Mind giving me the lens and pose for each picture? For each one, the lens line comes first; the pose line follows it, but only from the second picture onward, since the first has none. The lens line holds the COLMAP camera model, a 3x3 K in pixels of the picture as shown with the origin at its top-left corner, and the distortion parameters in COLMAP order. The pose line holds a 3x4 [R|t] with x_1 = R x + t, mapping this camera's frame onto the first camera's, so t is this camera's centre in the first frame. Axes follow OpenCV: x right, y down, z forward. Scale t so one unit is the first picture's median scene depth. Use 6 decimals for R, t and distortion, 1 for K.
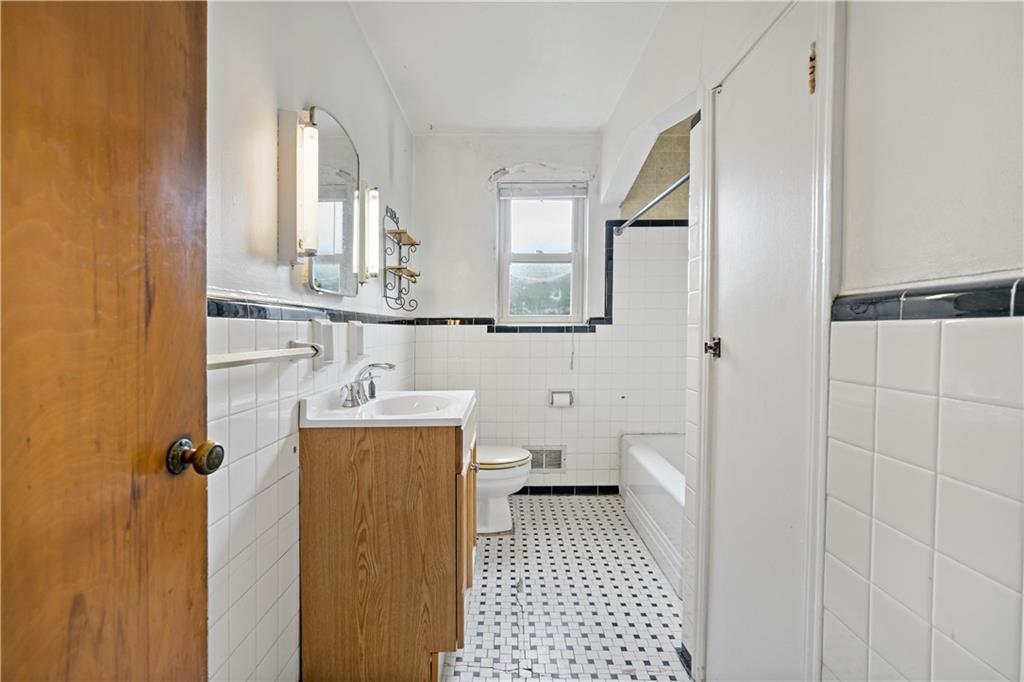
lens RADIAL K [[457.1, 0, 503.3], [0, 457.1, 329.0], [0, 0, 1]] dist [-0.012473, -0.000436]
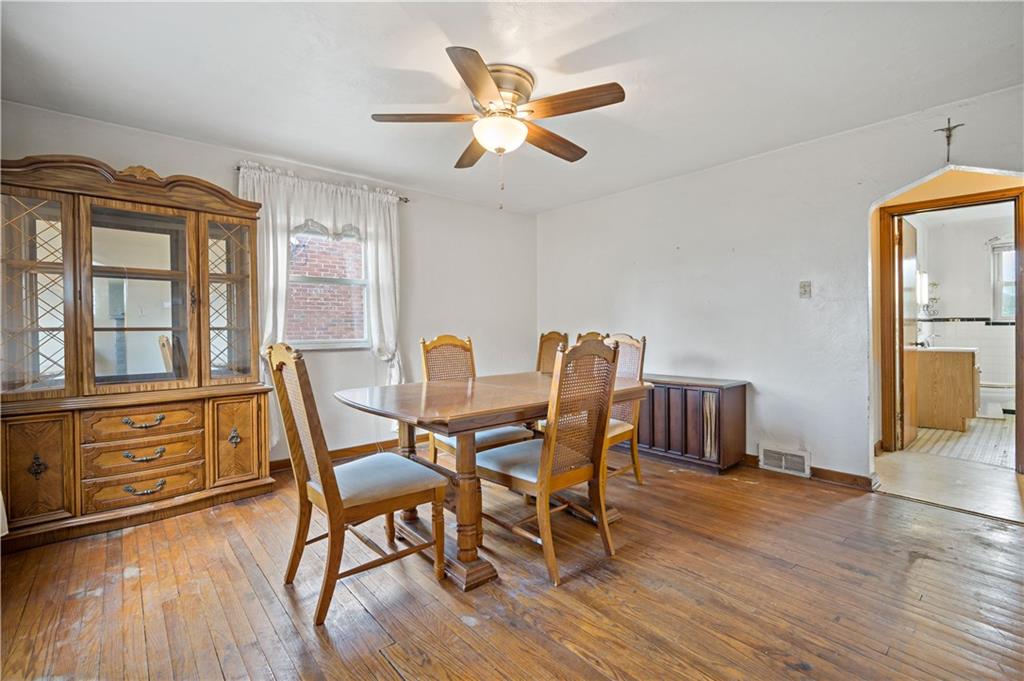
lens RADIAL K [[457.1, 0, 503.3], [0, 457.1, 328.5], [0, 0, 1]] dist [-0.012473, -0.000436]
pose [[0.658089, -0.007980, -0.752898, 0.057449], [0.004823, 0.999968, -0.006384, 0.023695], [0.752925, 0.000570, 0.658107, -1.797611]]
